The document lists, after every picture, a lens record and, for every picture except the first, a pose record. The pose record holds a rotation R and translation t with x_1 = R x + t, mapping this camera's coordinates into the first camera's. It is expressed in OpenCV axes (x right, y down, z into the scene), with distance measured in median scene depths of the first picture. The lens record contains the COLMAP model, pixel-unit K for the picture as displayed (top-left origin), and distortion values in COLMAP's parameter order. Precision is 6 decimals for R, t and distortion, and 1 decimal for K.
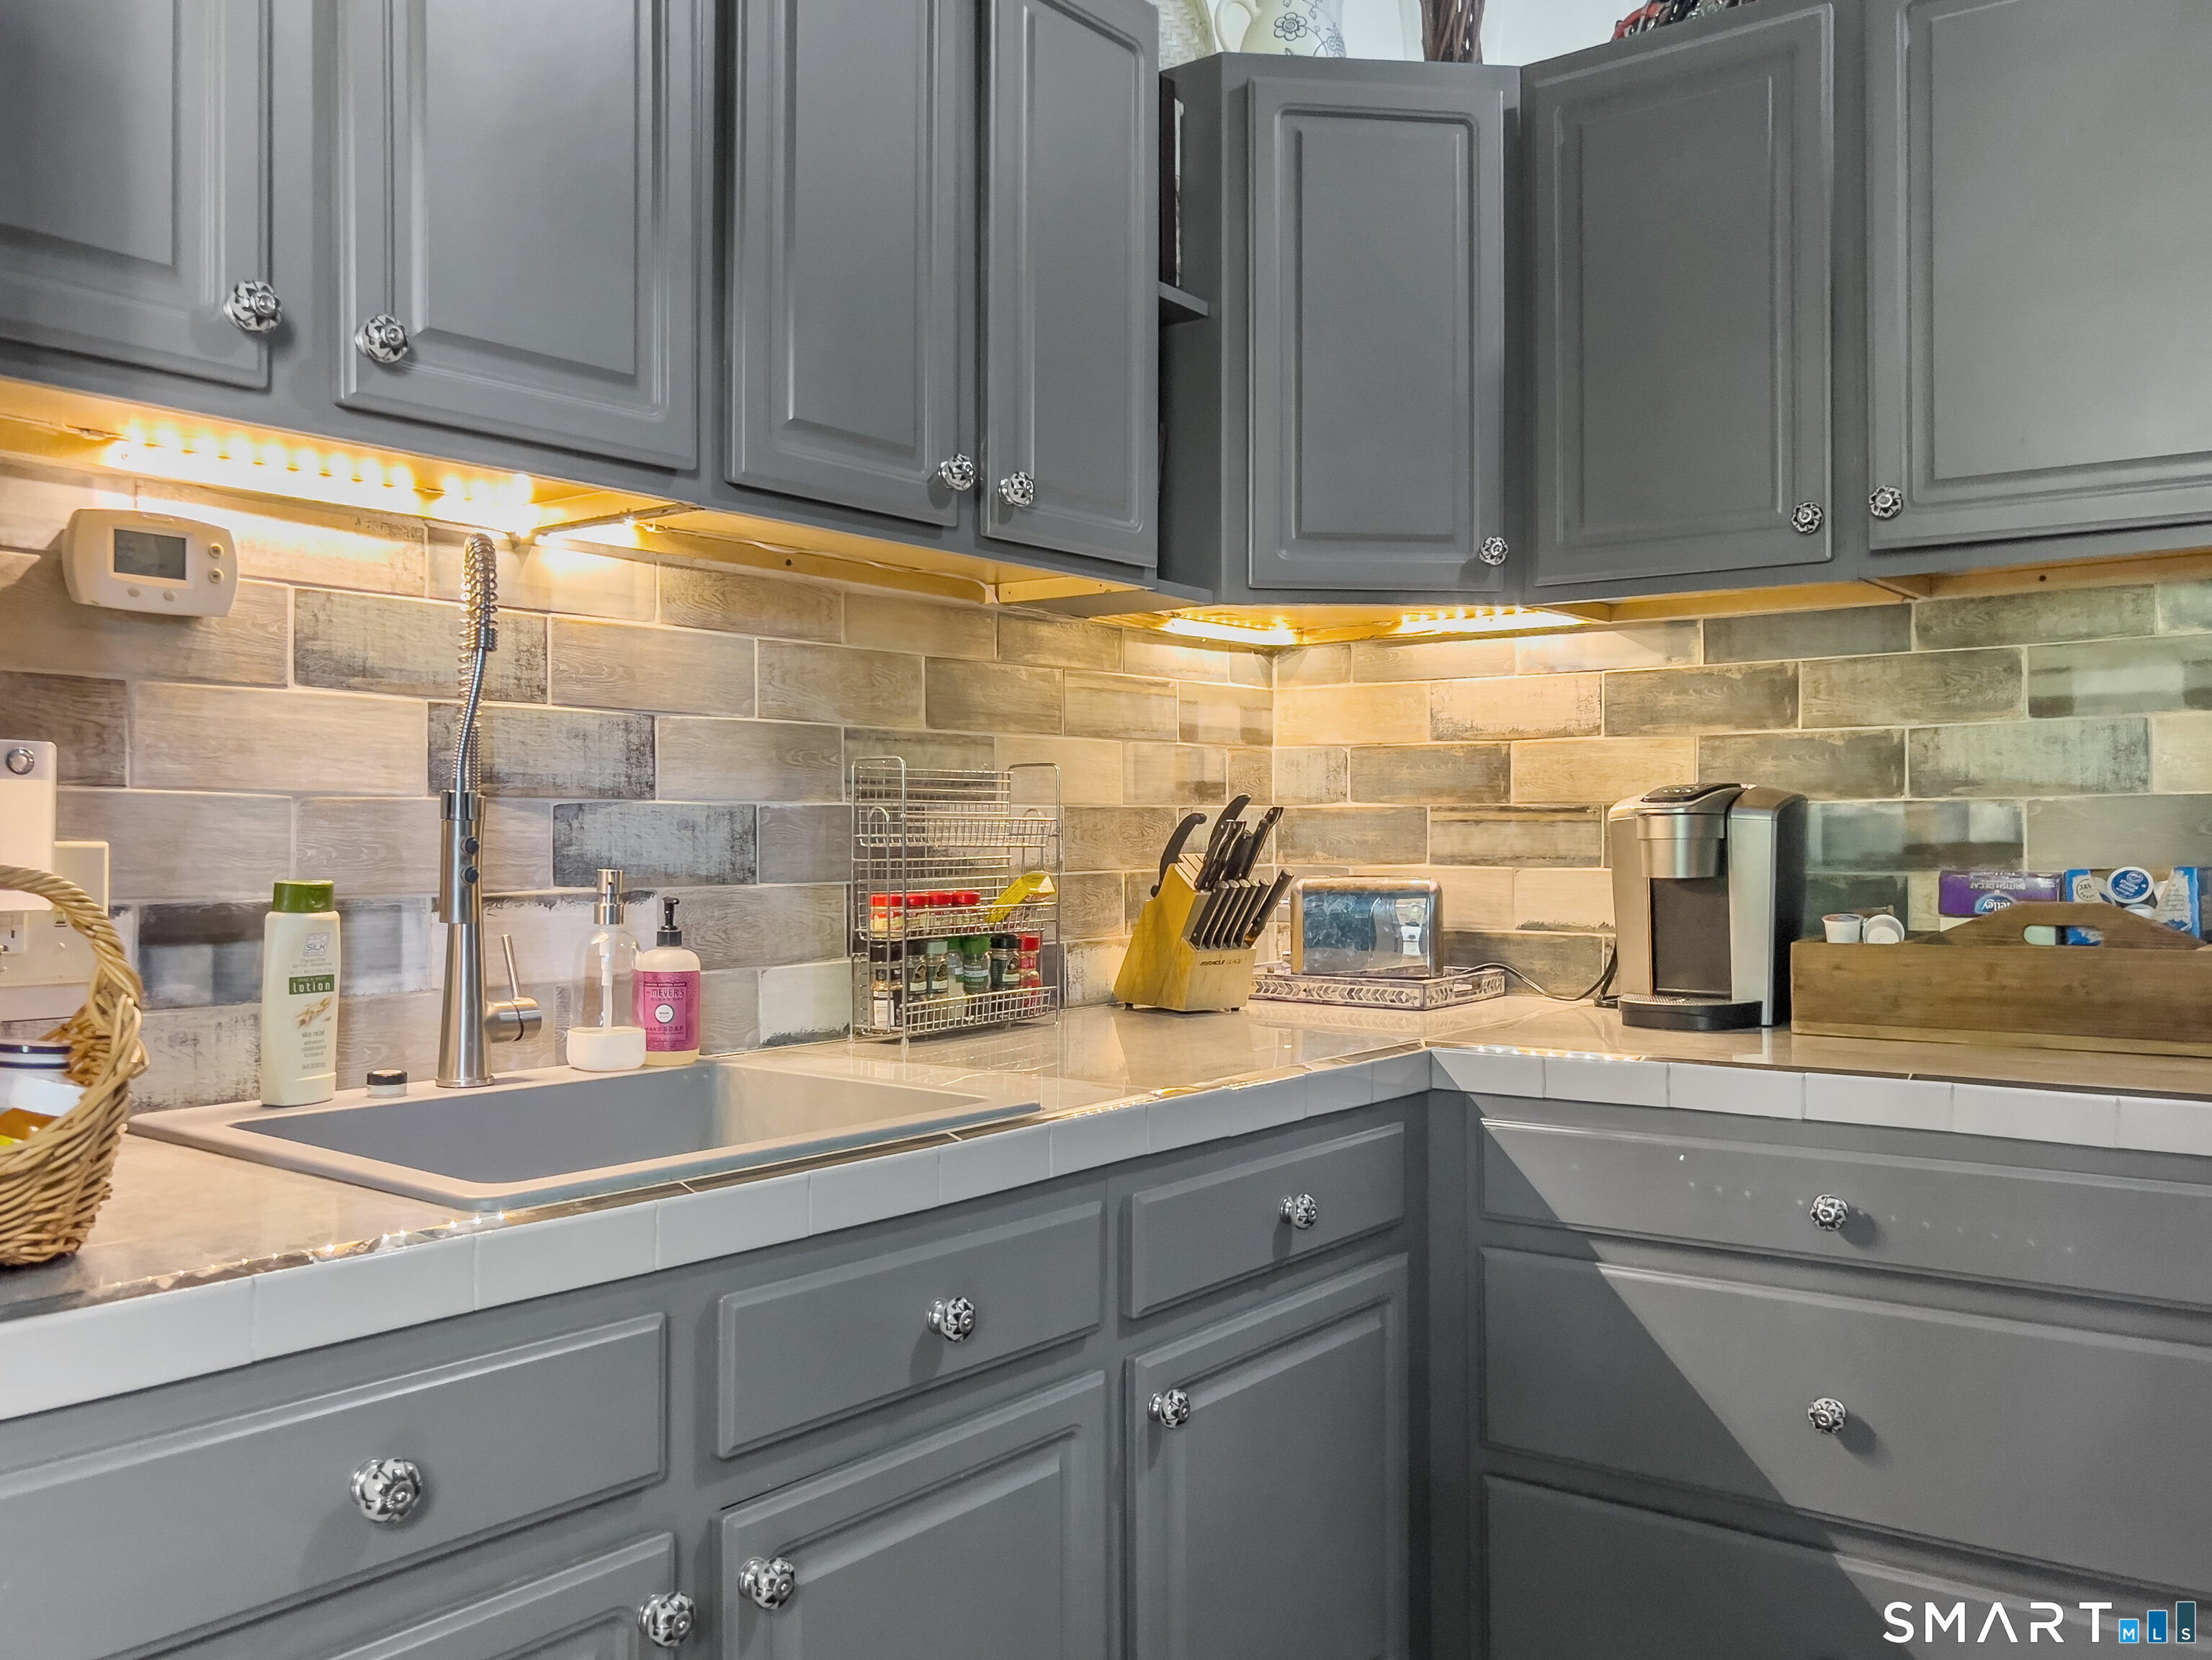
lens RADIAL K [[1821.3, 0, 1098.6], [0, 1821.3, 839.0], [0, 0, 1]] dist [-0.017428, 0.024128]
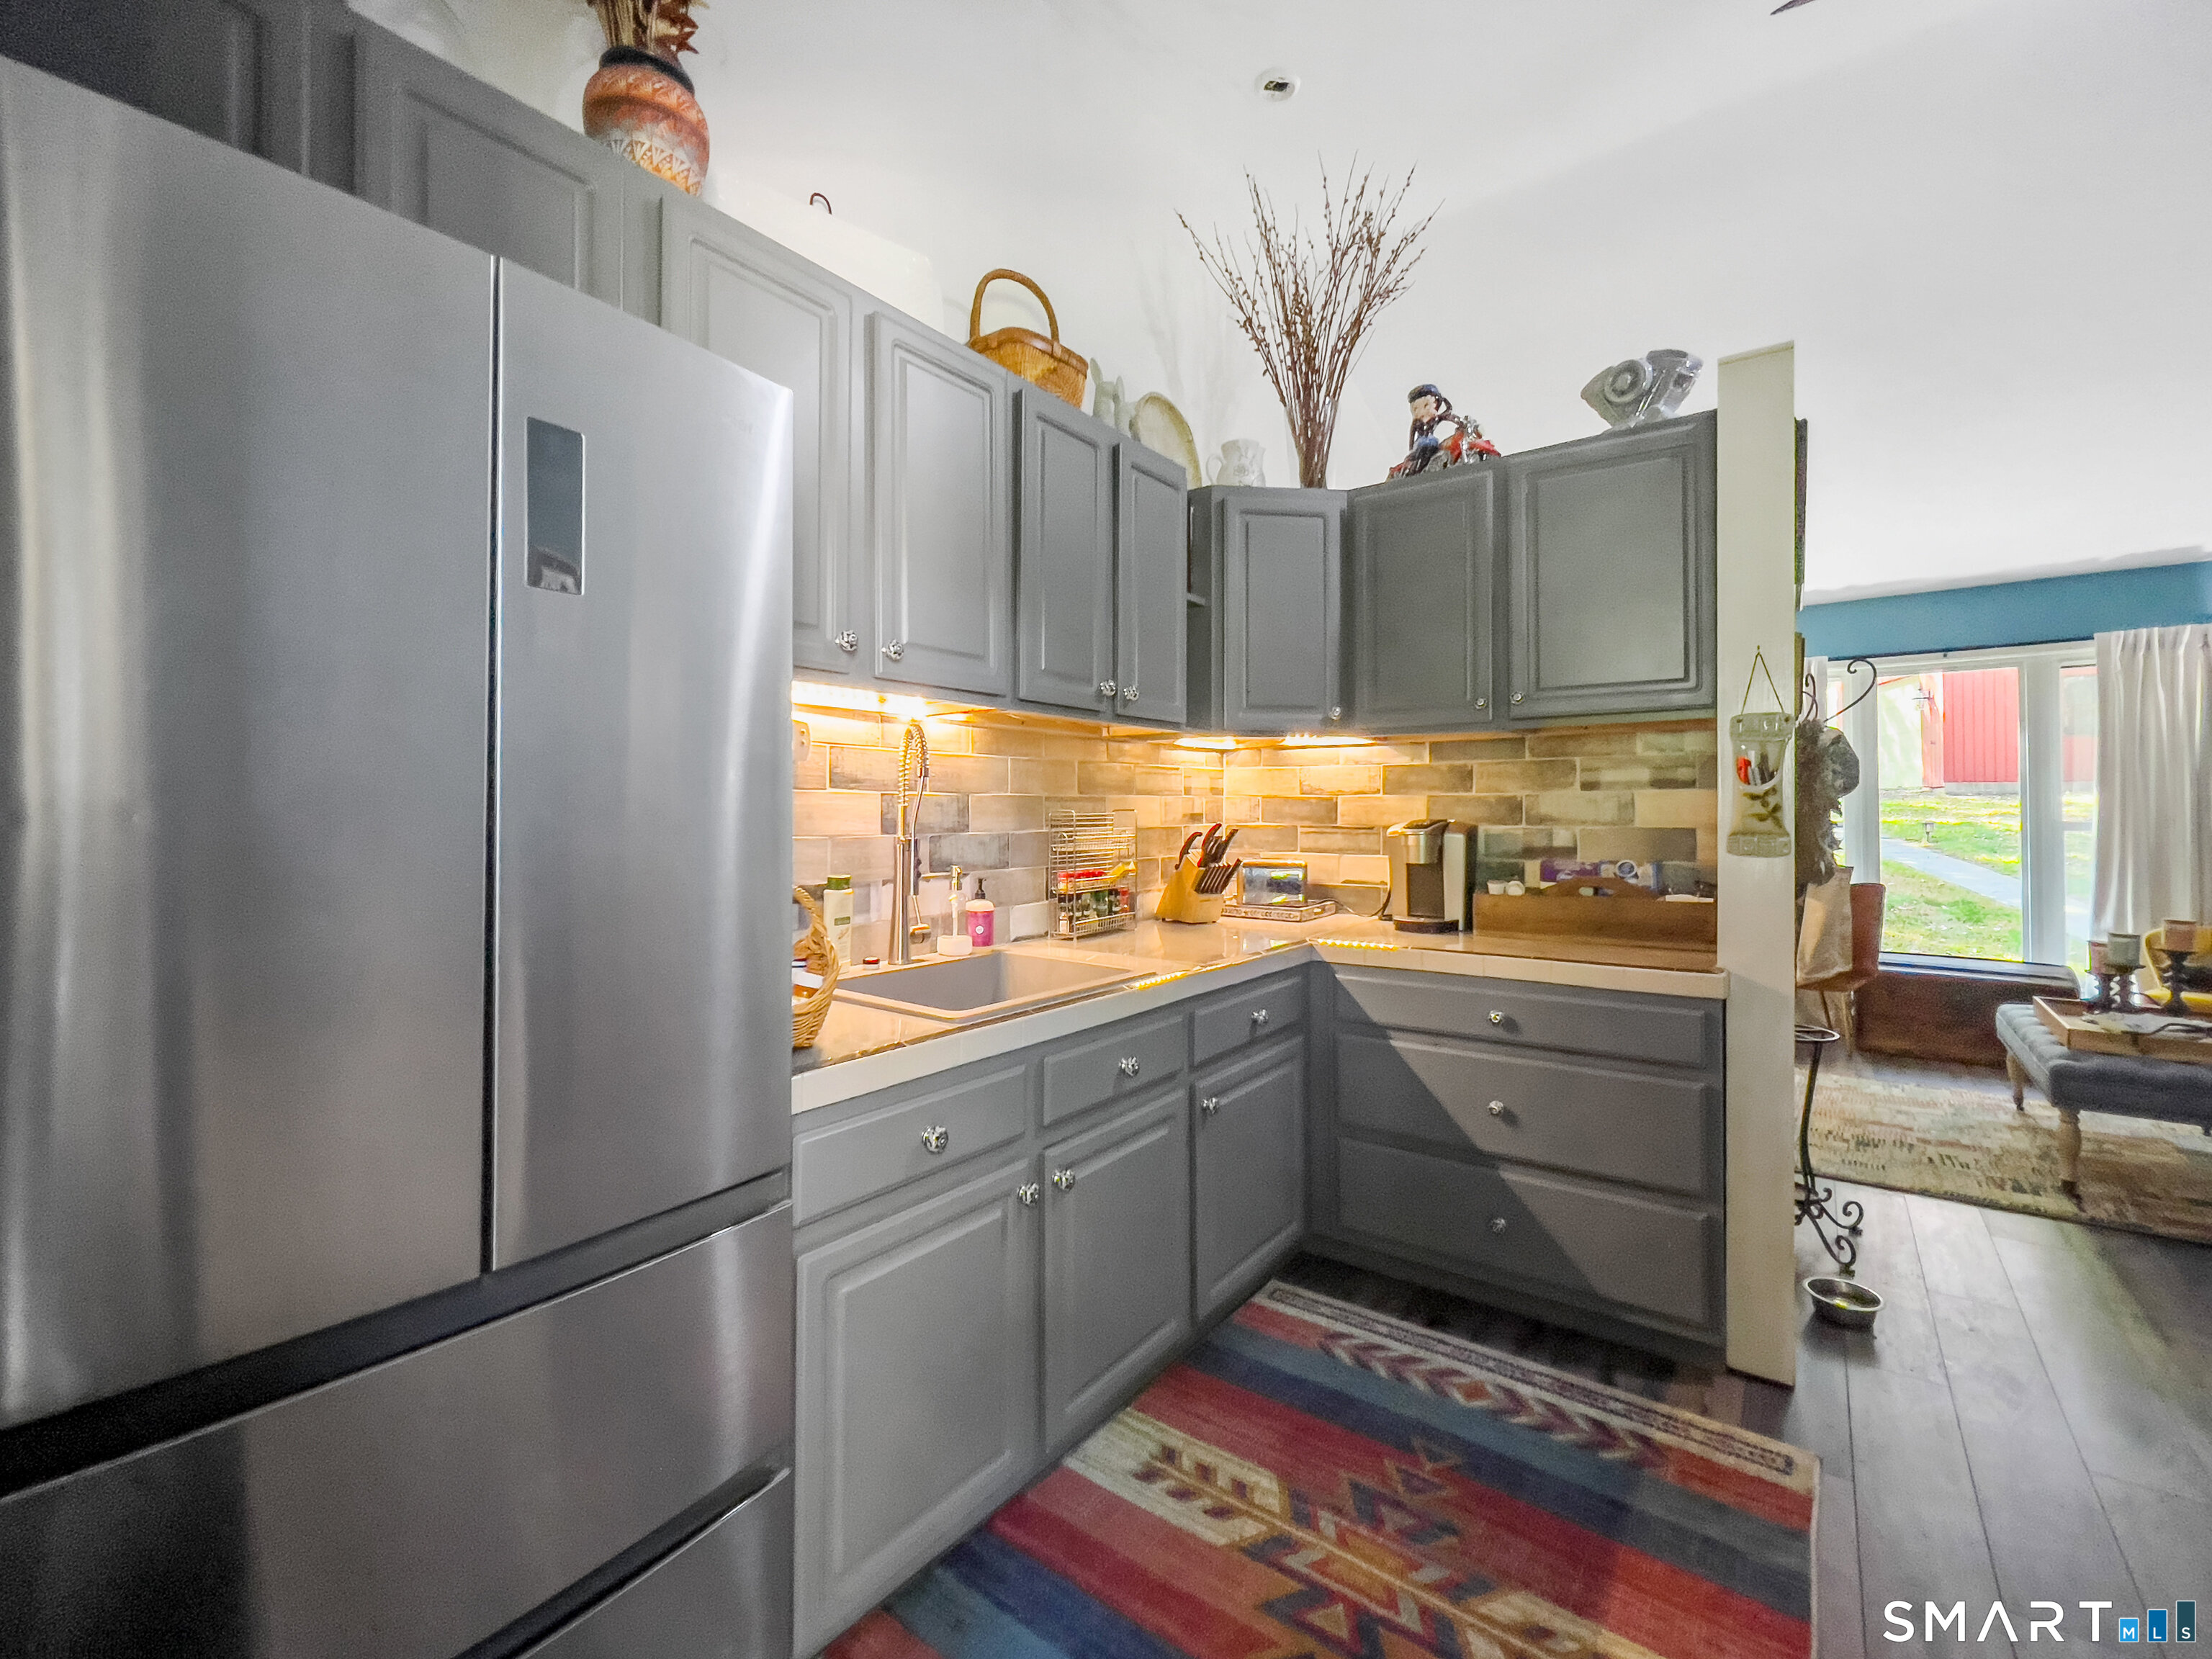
lens RADIAL K [[913.0, 0, 1117.2], [0, 913.0, 812.0], [0, 0, 1]] dist [-0.000923, 0.000062]
pose [[0.999888, 0.001632, 0.014874, -0.072844], [-0.001470, 0.999940, -0.010892, -0.031559], [-0.014891, 0.010869, 0.999830, -0.109391]]
